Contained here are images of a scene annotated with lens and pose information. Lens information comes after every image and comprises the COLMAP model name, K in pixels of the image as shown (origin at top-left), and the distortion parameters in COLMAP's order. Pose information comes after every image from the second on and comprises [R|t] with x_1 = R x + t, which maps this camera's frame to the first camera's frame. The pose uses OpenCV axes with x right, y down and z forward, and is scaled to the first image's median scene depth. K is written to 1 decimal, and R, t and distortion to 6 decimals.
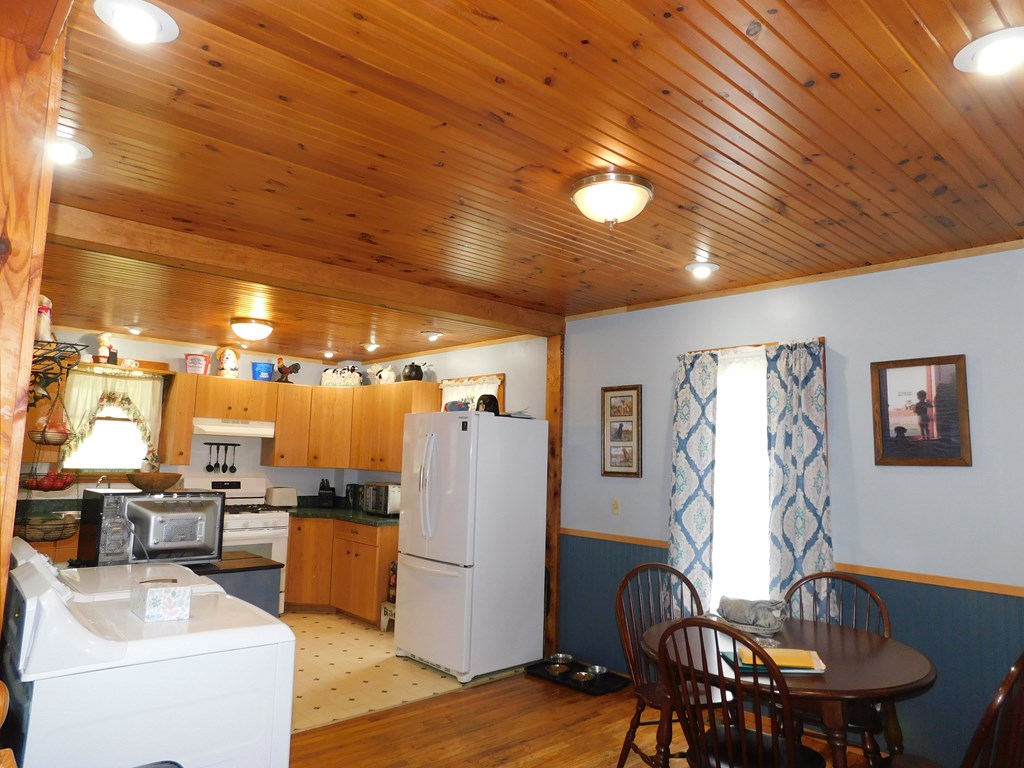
lens RADIAL K [[685.3, 0, 513.6], [0, 685.3, 377.7], [0, 0, 1]] dist [-0.061570, 0.056142]
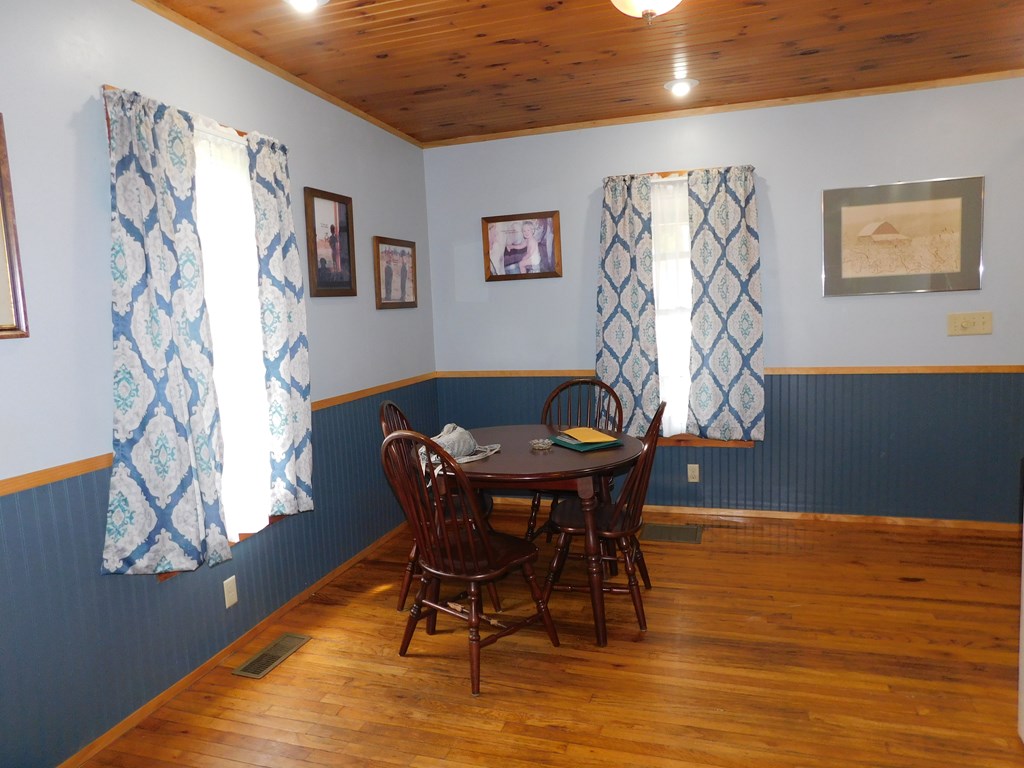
lens RADIAL K [[685.3, 0, 513.2], [0, 685.3, 379.9], [0, 0, 1]] dist [-0.061570, 0.056142]
pose [[-0.508977, -0.100385, 0.854907, -0.381526], [-0.076305, 0.994528, 0.071351, 0.132609], [-0.857391, -0.028918, -0.513852, 1.061858]]
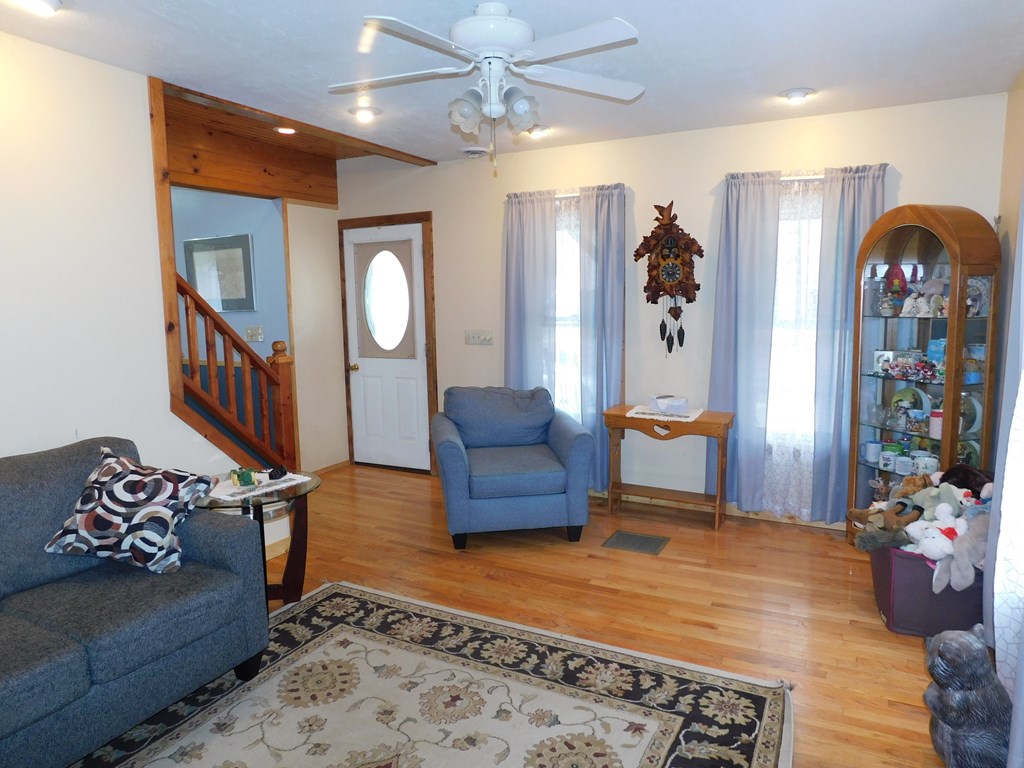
lens RADIAL K [[685.3, 0, 514.4], [0, 685.3, 380.9], [0, 0, 1]] dist [-0.061570, 0.056142]
pose [[-0.332534, -0.142388, 0.932281, -1.361209], [-0.103777, 0.988058, 0.113891, -0.044101], [-0.937364, -0.058877, -0.343339, 0.009847]]
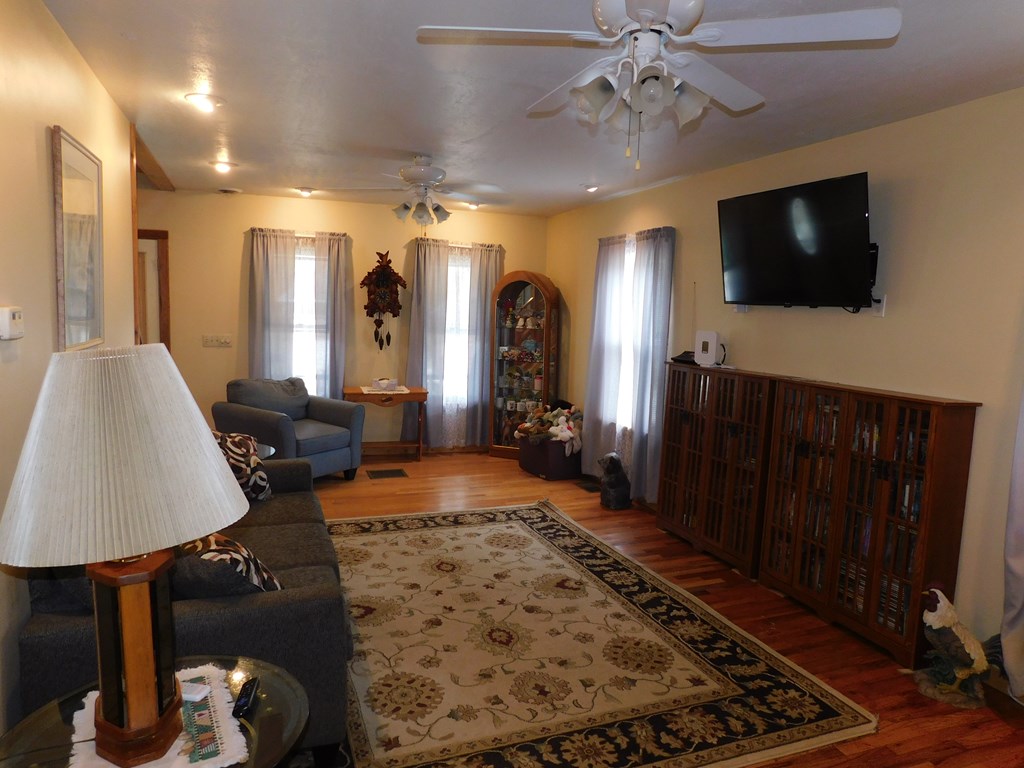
lens RADIAL K [[685.3, 0, 512.3], [0, 685.3, 377.7], [0, 0, 1]] dist [-0.061570, 0.056142]
pose [[-0.922945, -0.097780, 0.372305, -1.326131], [-0.101846, 0.994761, 0.008783, 0.030838], [-0.371214, -0.029811, -0.928069, 0.821266]]
